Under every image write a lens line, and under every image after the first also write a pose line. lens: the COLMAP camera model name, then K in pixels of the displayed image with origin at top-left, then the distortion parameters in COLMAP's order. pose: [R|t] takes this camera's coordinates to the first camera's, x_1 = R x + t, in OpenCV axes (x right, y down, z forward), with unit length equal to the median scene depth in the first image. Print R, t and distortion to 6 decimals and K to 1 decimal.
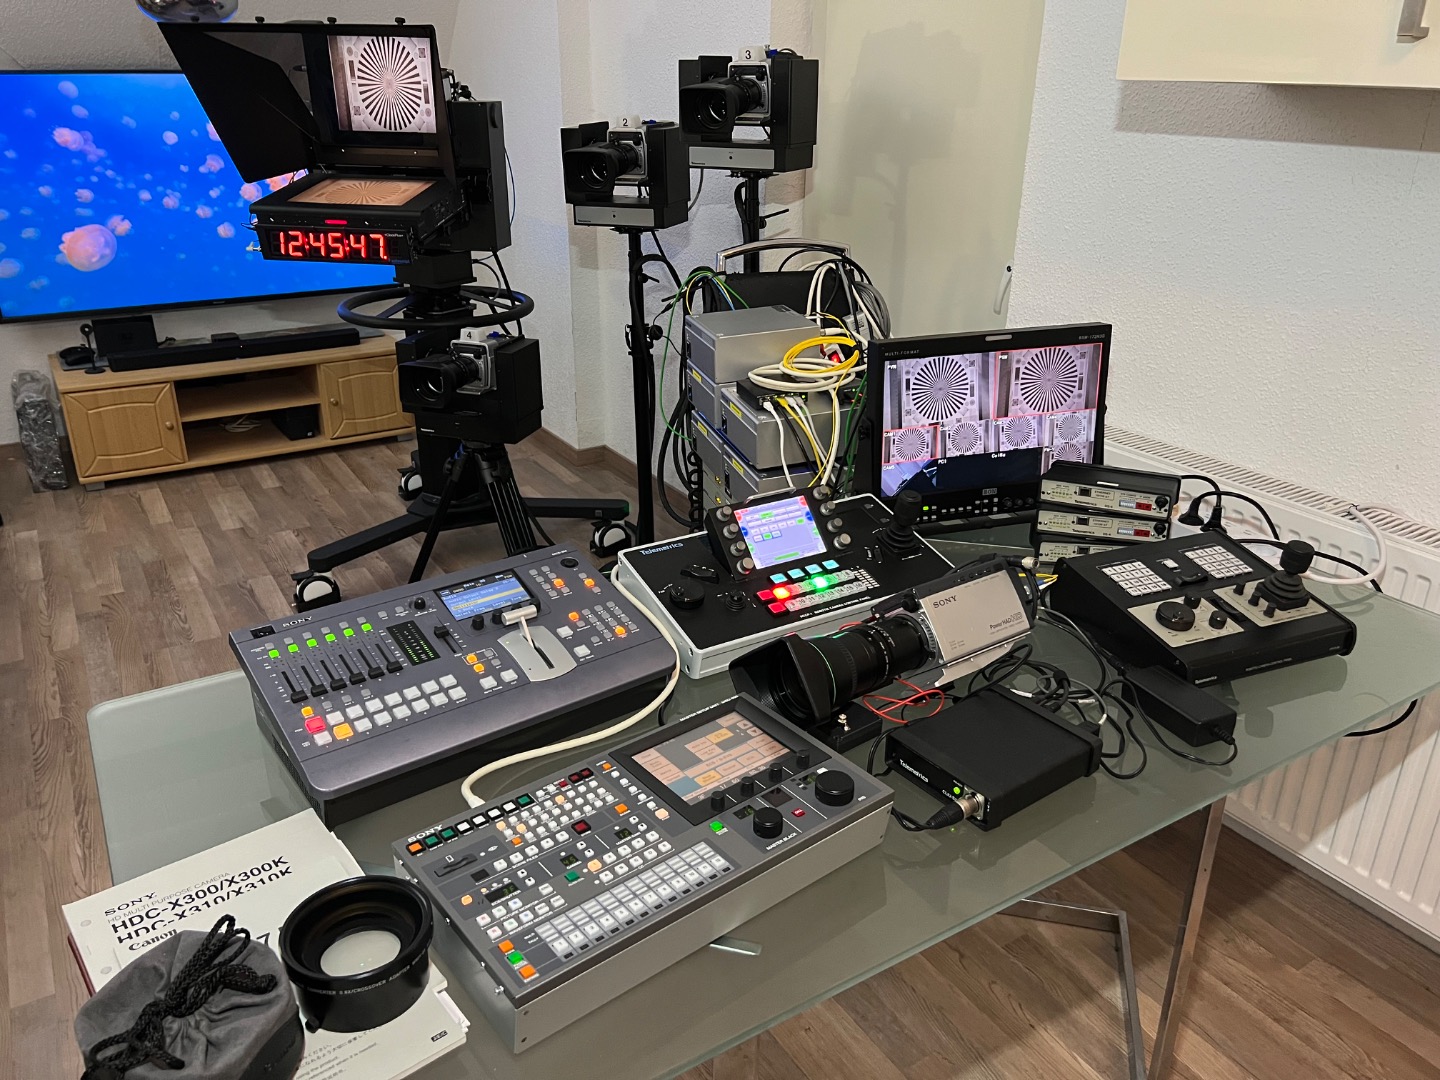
lens RADIAL K [[1098.3, 0, 713.4], [0, 1098.3, 531.1], [0, 0, 1]] dist [0.071805, -0.091759]
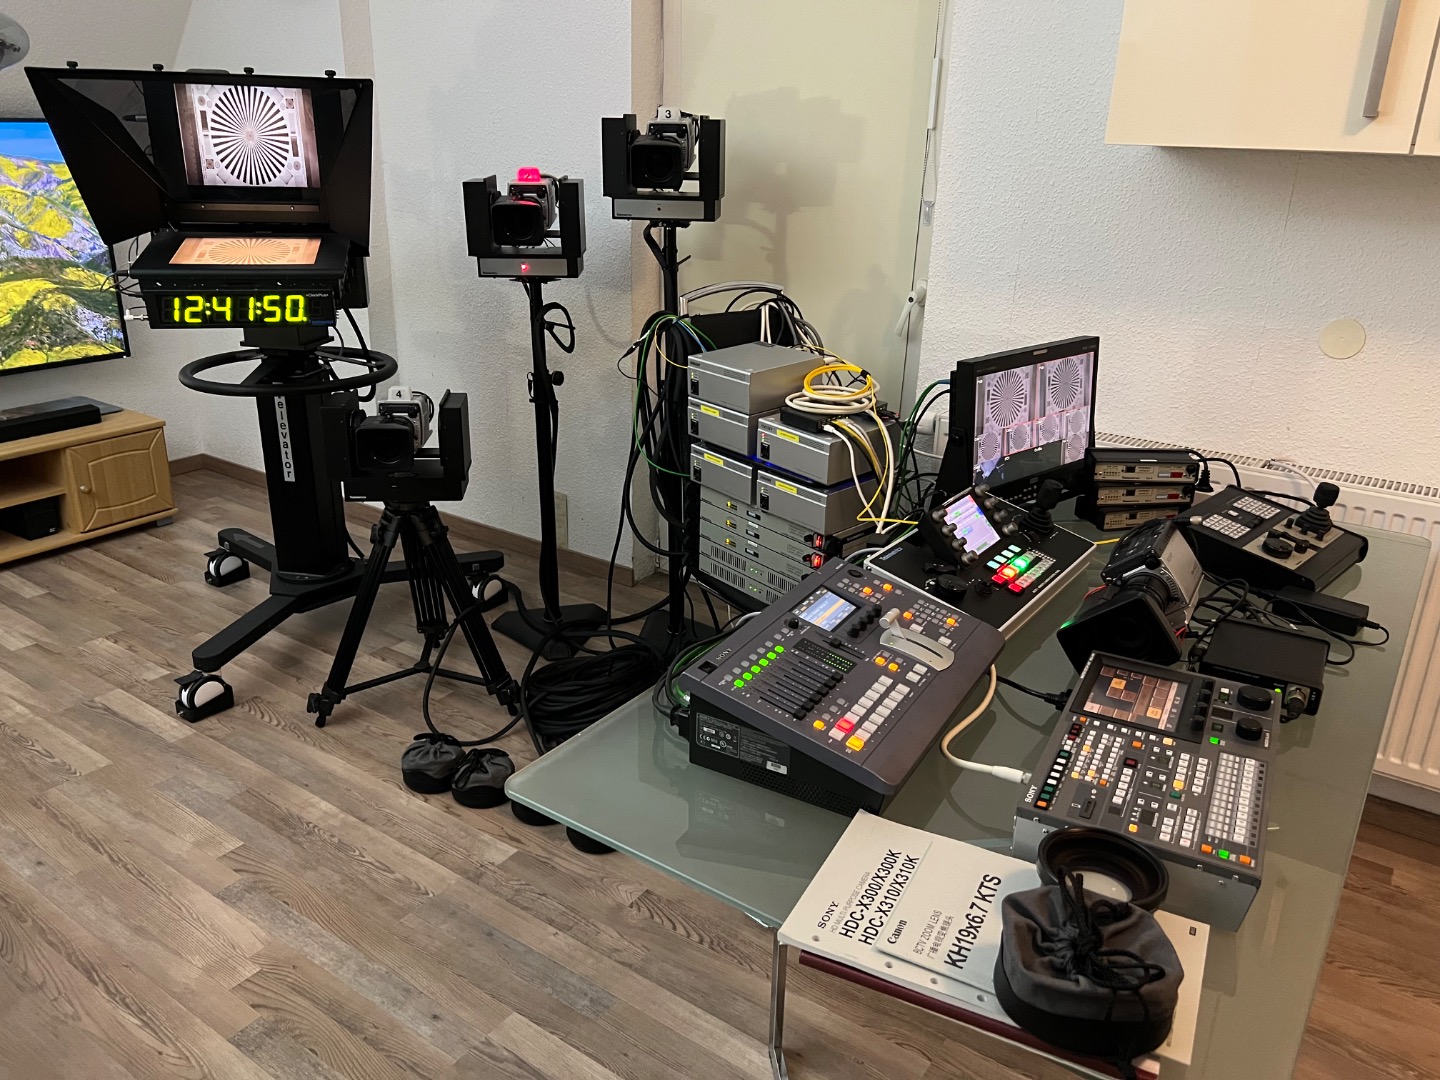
lens RADIAL K [[1098.3, 0, 713.4], [0, 1098.3, 531.1], [0, 0, 1]] dist [0.071805, -0.091759]
pose [[0.919577, -0.124674, 0.372605, -0.528165], [0.138346, 0.990333, -0.010067, -0.017467], [-0.367748, 0.060806, 0.927935, 0.017765]]
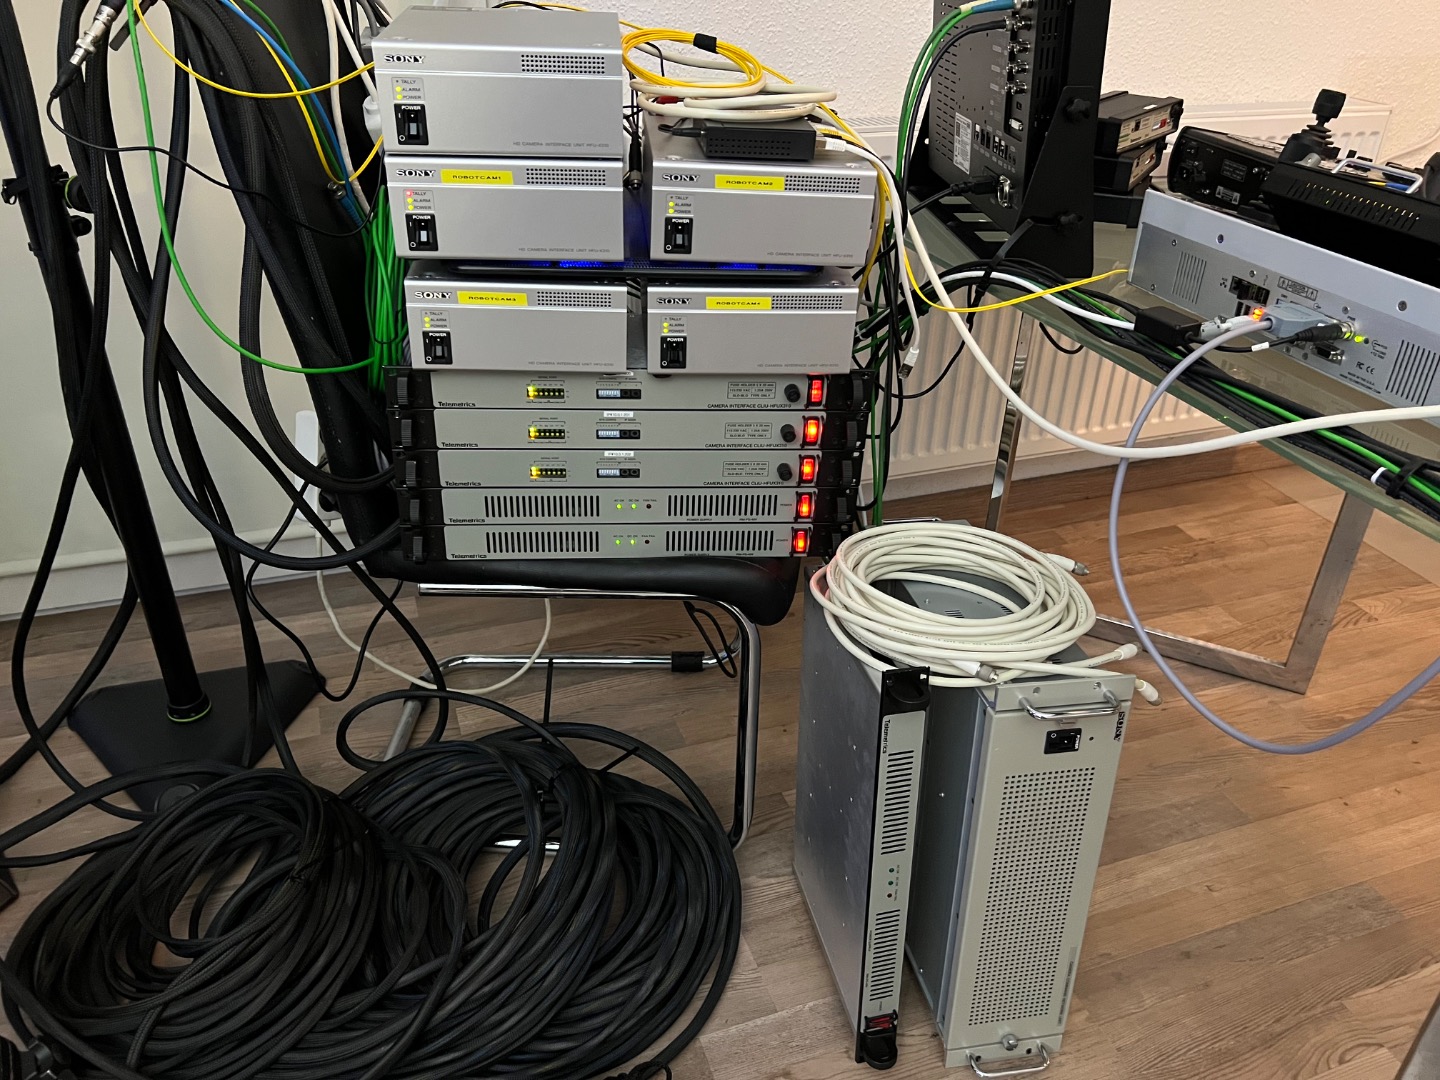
lens RADIAL K [[1098.5, 0, 724.2], [0, 1098.5, 543.0], [0, 0, 1]] dist [0.067230, -0.086744]
pose [[0.203620, -0.488532, 0.848455, -0.535414], [0.356881, 0.844021, 0.400331, -0.198579], [-0.911688, 0.221282, 0.346208, 0.989698]]
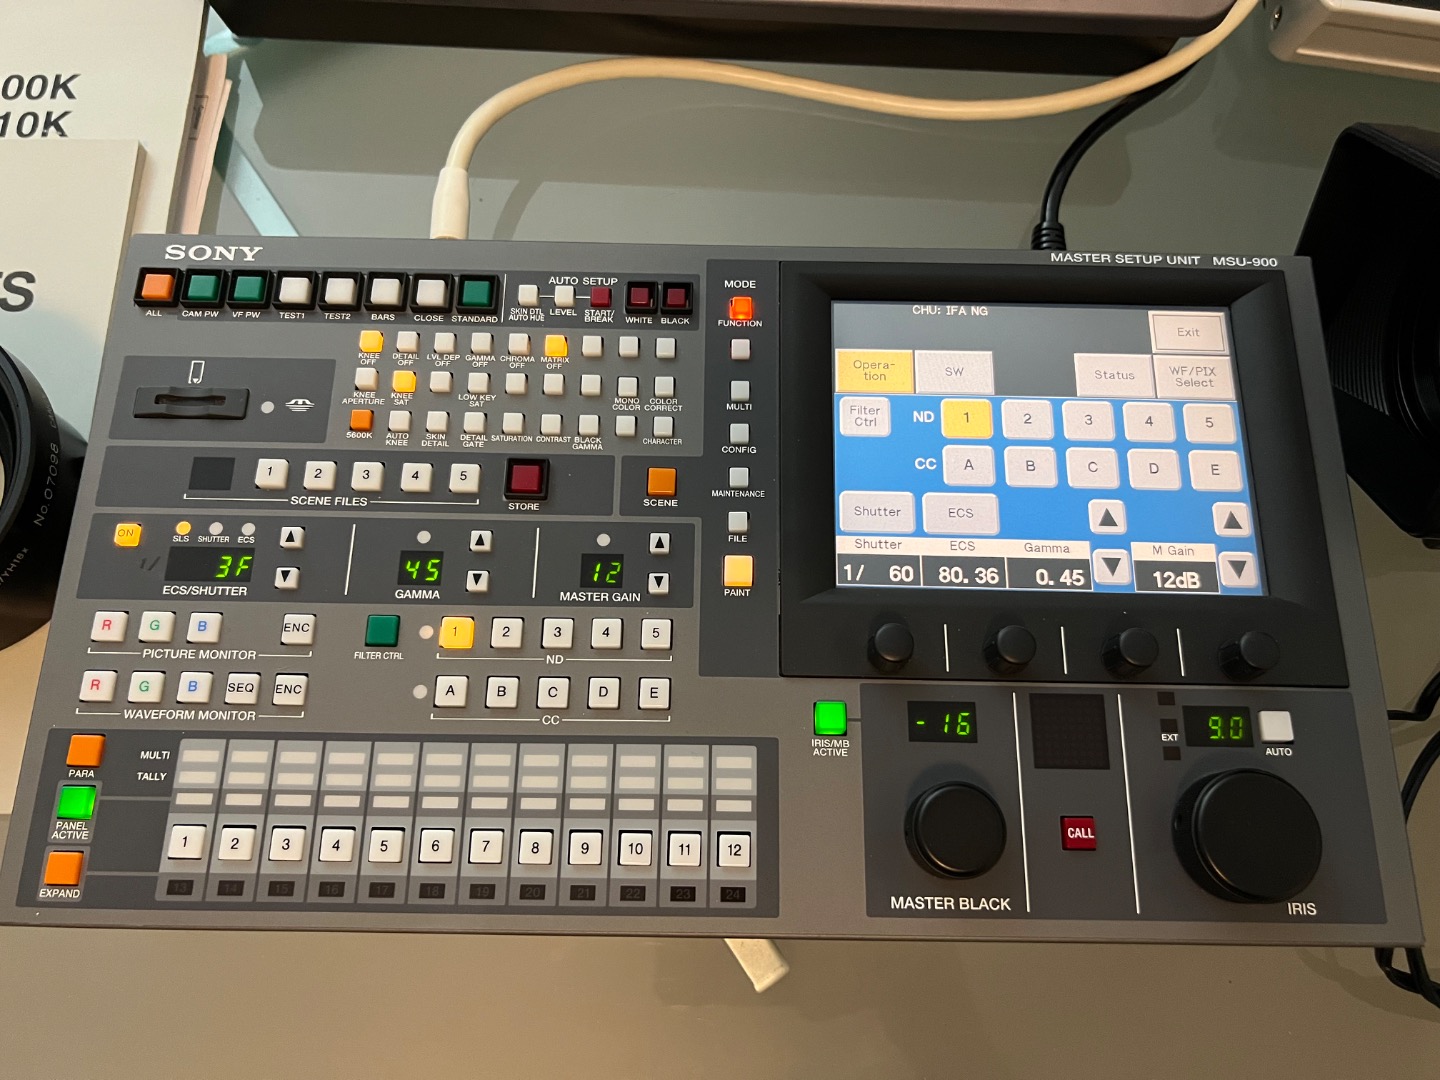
lens RADIAL K [[1090.5, 0, 718.5], [0, 1090.5, 510.9], [0, 0, 1]] dist [-0.000745, -0.001146]
pose [[0.772050, 0.606071, -0.191355, 0.000653], [-0.254095, 0.570312, 0.781140, -0.008216], [0.582558, -0.554456, 0.594310, 0.454617]]
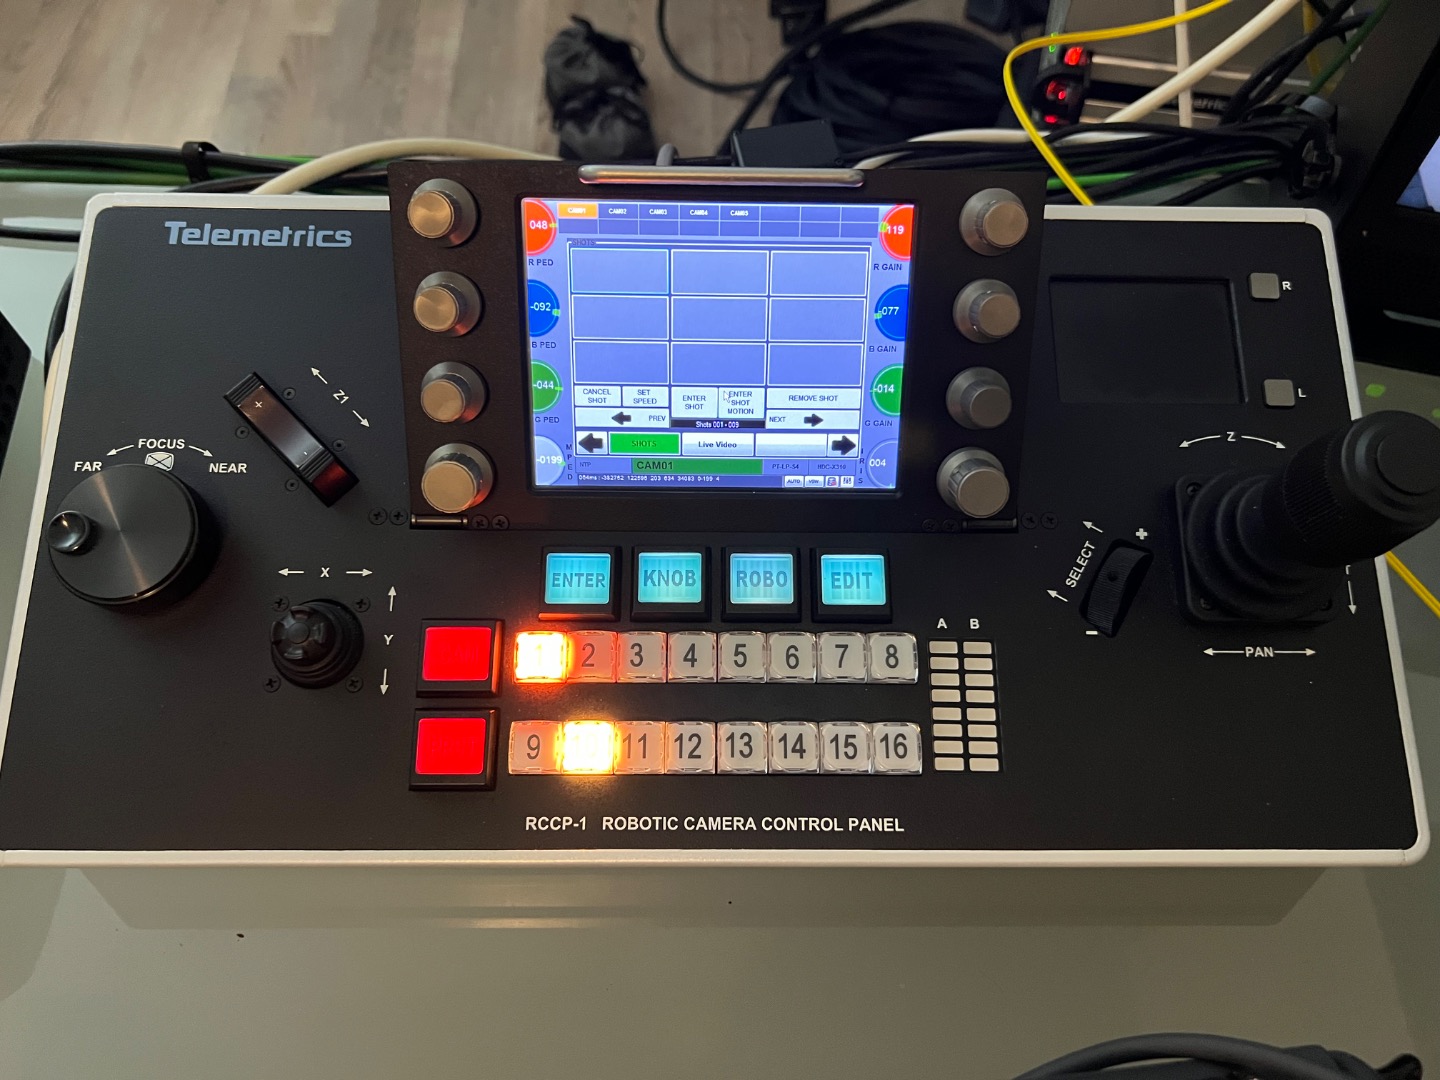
lens RADIAL K [[1099.4, 0, 725.5], [0, 1099.4, 549.5], [0, 0, 1]] dist [0.063307, -0.076304]
pose [[0.856379, 0.454025, -0.245919, 0.115483], [-0.209627, 0.740961, 0.637991, -0.096317], [0.471881, -0.494811, 0.729720, 0.692919]]
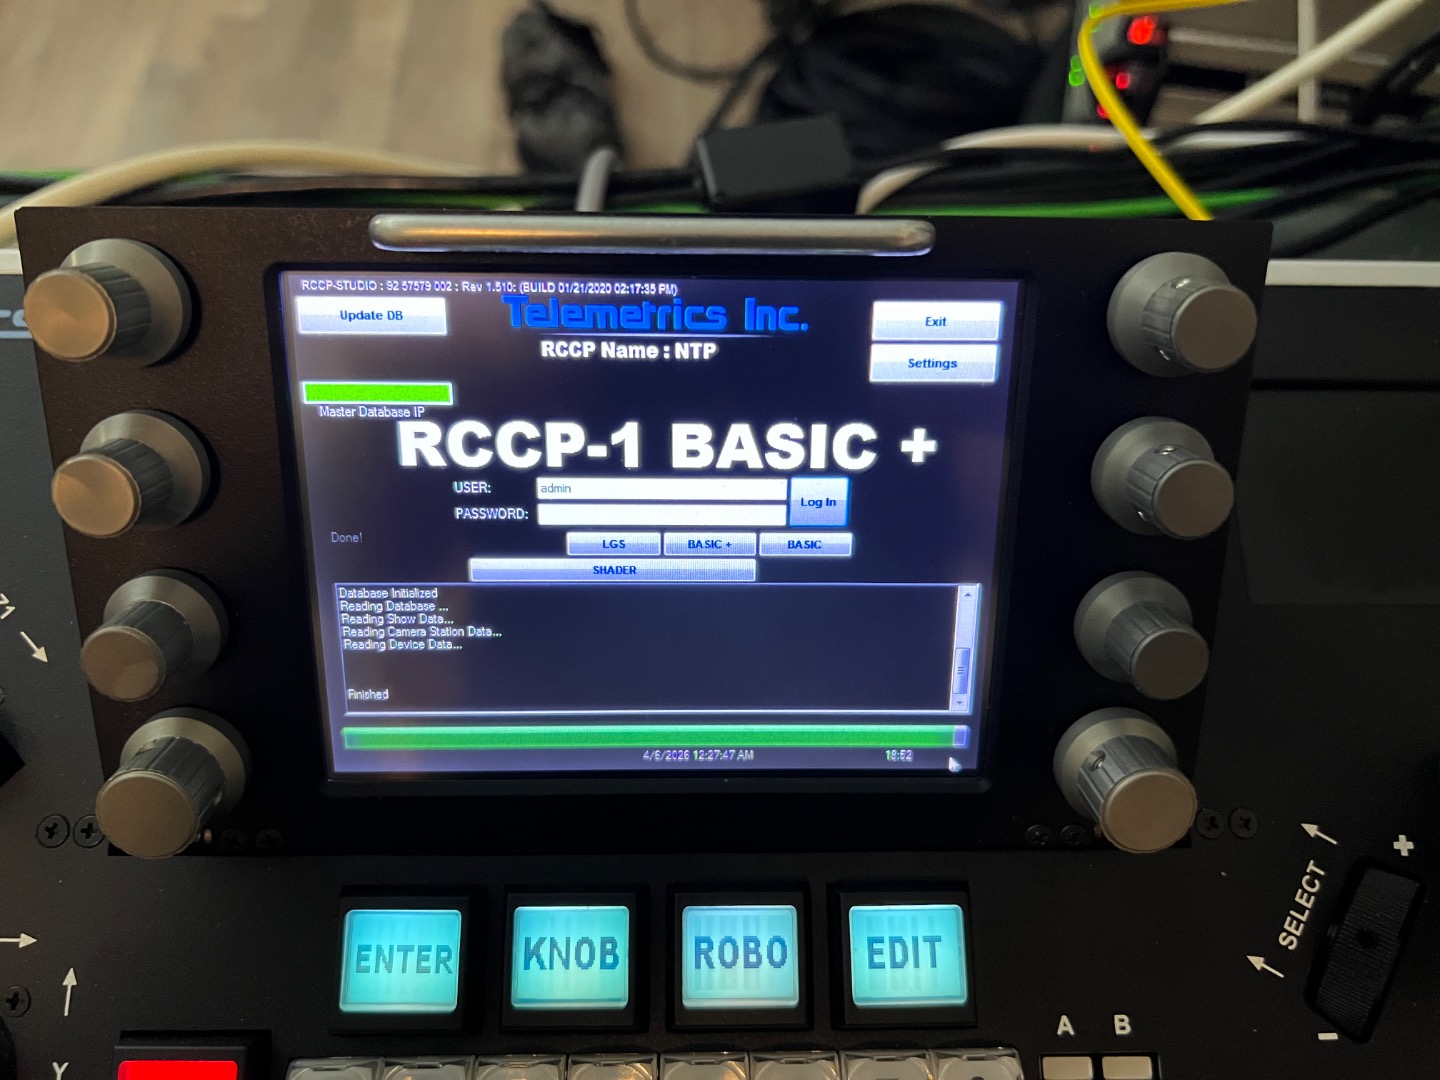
lens RADIAL K [[1114.5, 0, 713.1], [0, 1114.5, 539.4], [0, 0, 1]] dist [-0.012822, -0.005198]
pose [[0.858581, 0.452908, -0.240236, 0.081821], [-0.212452, 0.740775, 0.637273, -0.068182], [0.466587, -0.496112, 0.732236, 0.773083]]
